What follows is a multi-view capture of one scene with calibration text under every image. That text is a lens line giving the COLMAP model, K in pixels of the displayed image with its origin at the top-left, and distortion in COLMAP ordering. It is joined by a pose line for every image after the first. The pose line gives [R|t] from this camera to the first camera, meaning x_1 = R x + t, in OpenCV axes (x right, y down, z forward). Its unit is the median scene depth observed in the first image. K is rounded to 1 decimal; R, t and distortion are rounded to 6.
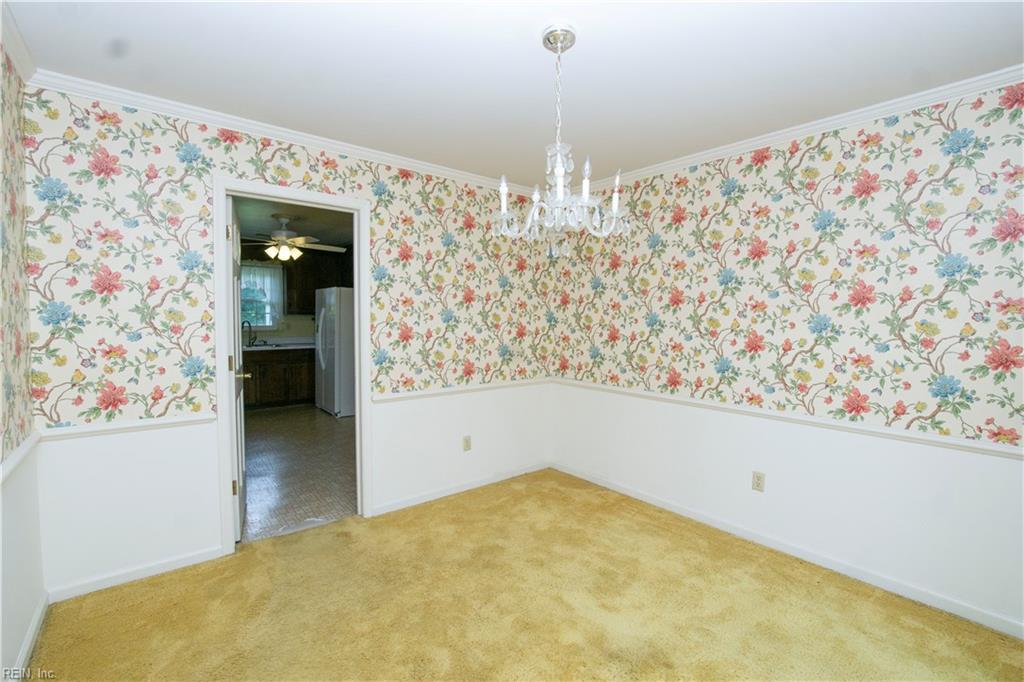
lens RADIAL K [[467.1, 0, 511.8], [0, 467.1, 337.5], [0, 0, 1]] dist [0.015681, -0.001633]
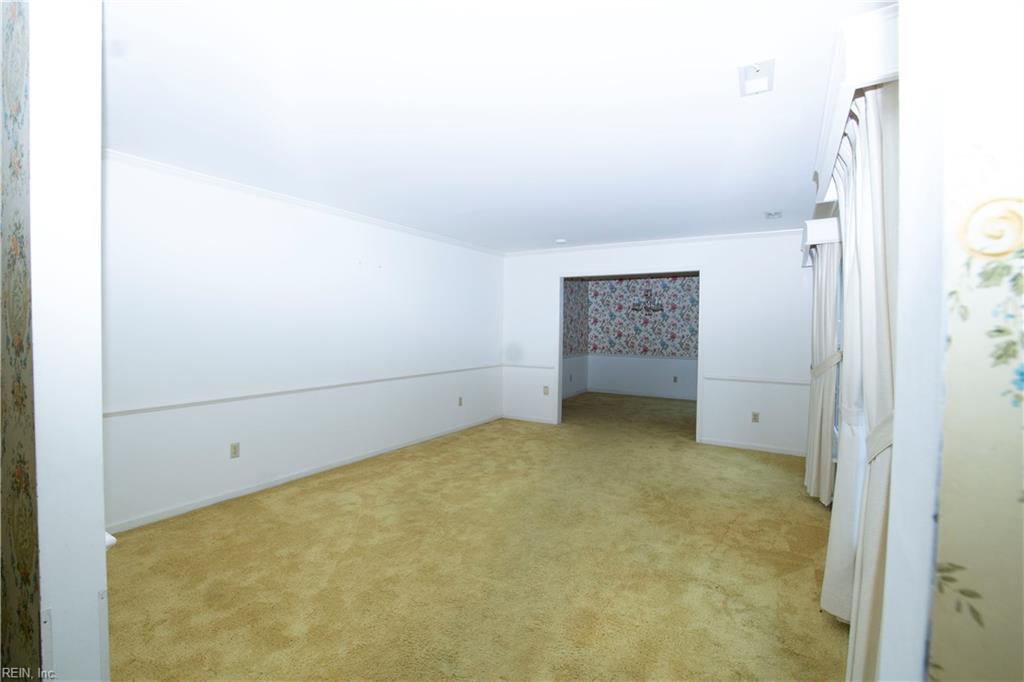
lens RADIAL K [[458.1, 0, 508.4], [0, 458.1, 335.3], [0, 0, 1]] dist [-0.038371, 0.007021]
pose [[0.346405, 0.010792, -0.938023, 3.403442], [-0.057322, 0.998309, -0.009683, 0.087899], [0.936332, 0.057124, 0.346438, -0.751185]]
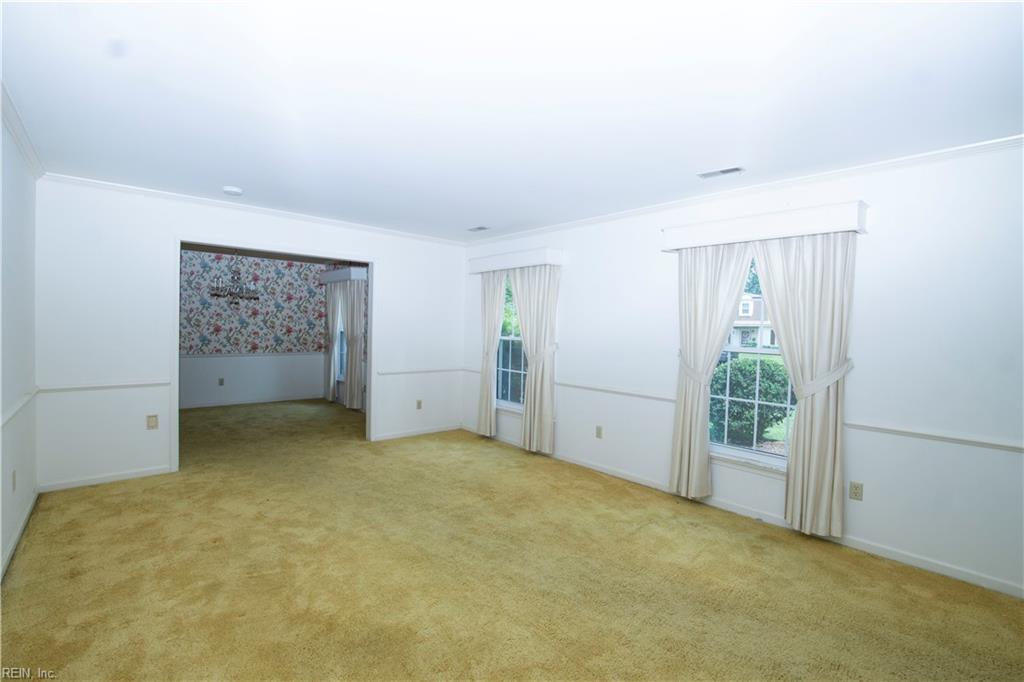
lens RADIAL K [[458.1, 0, 509.5], [0, 458.1, 343.0], [0, 0, 1]] dist [-0.038371, 0.007021]
pose [[0.998147, 0.011601, 0.059727, 0.403530], [-0.010839, 0.999856, -0.013079, 0.099782], [-0.059870, 0.012407, 0.998129, -2.034647]]
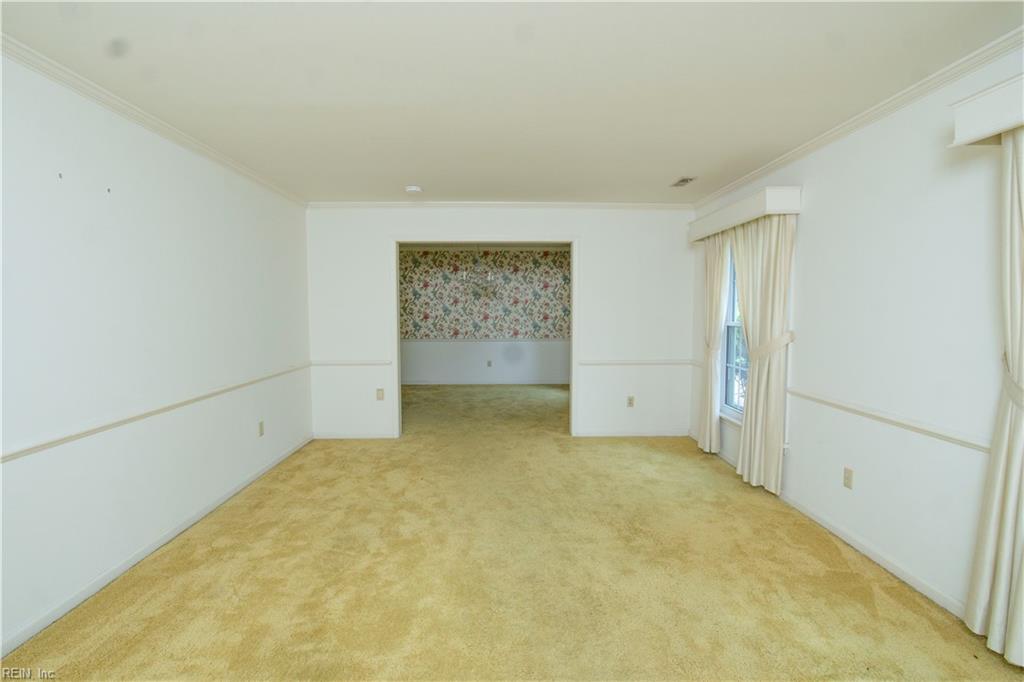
lens RADIAL K [[458.1, 0, 511.1], [0, 458.1, 338.5], [0, 0, 1]] dist [-0.038371, 0.007021]
pose [[0.801465, 0.028077, -0.597382, 1.485051], [-0.021630, 0.999605, 0.017962, 0.068888], [0.597651, -0.001475, 0.801755, -0.980384]]
